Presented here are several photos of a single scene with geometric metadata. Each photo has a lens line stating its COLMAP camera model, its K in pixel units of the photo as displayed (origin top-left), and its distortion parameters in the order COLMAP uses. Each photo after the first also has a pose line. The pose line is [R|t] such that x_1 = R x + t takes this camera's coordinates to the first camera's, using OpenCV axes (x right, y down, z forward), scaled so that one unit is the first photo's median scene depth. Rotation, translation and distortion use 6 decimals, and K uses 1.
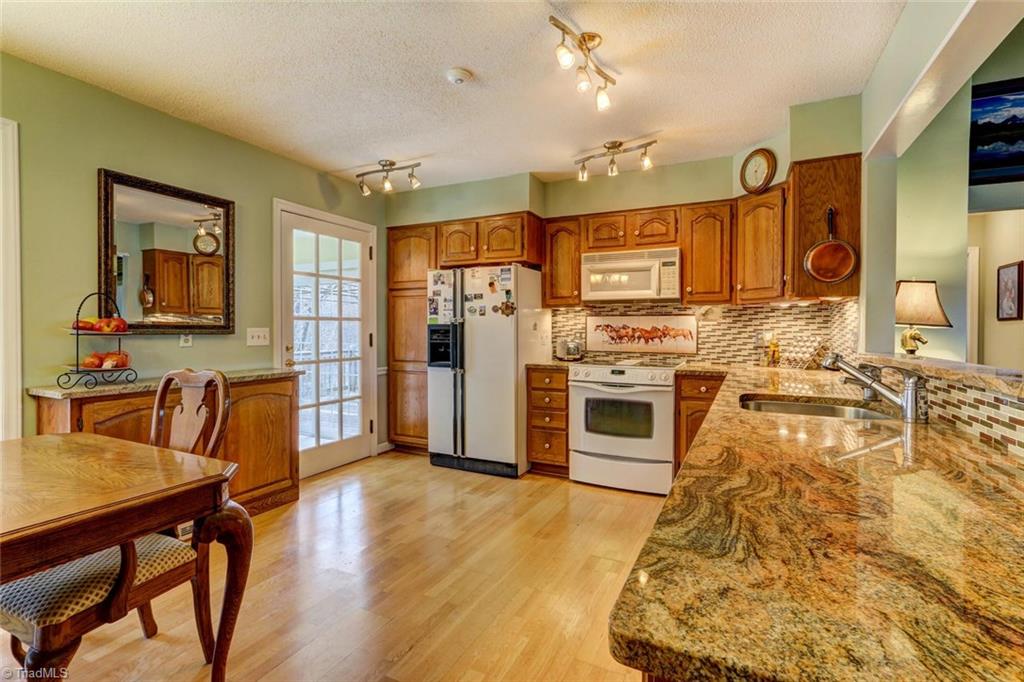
lens RADIAL K [[476.2, 0, 517.2], [0, 476.2, 338.4], [0, 0, 1]] dist [0.002322, 0.000433]
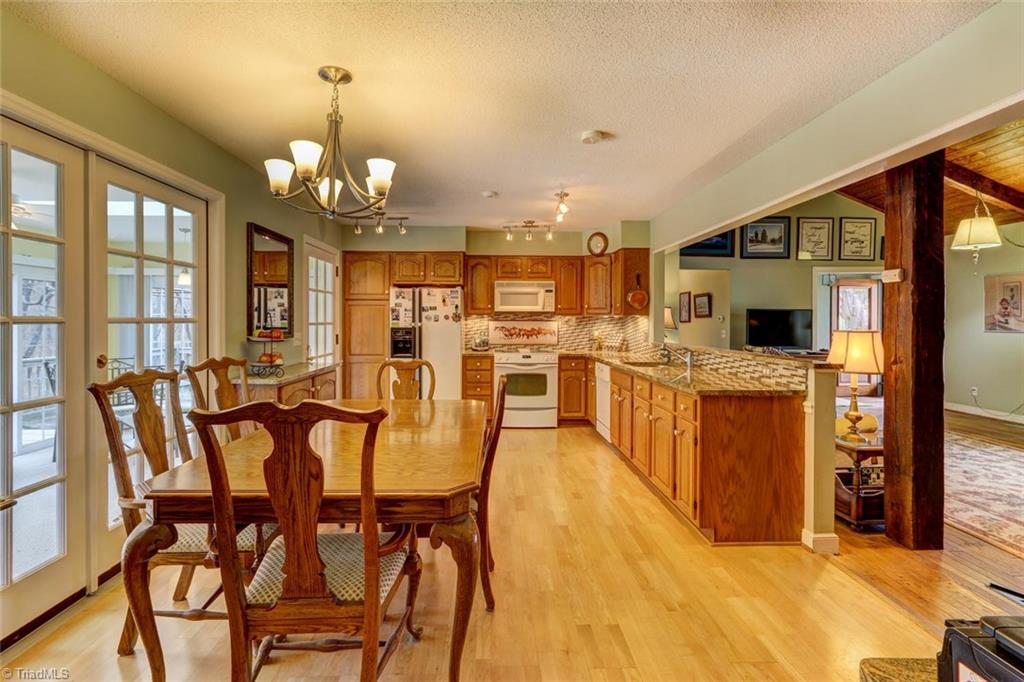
lens RADIAL K [[476.2, 0, 506.5], [0, 476.2, 332.6], [0, 0, 1]] dist [0.002322, 0.000433]
pose [[0.883421, -0.010957, 0.468451, -0.557107], [0.007842, 0.999932, 0.008600, -0.024543], [-0.468514, -0.003924, 0.883447, -0.380742]]
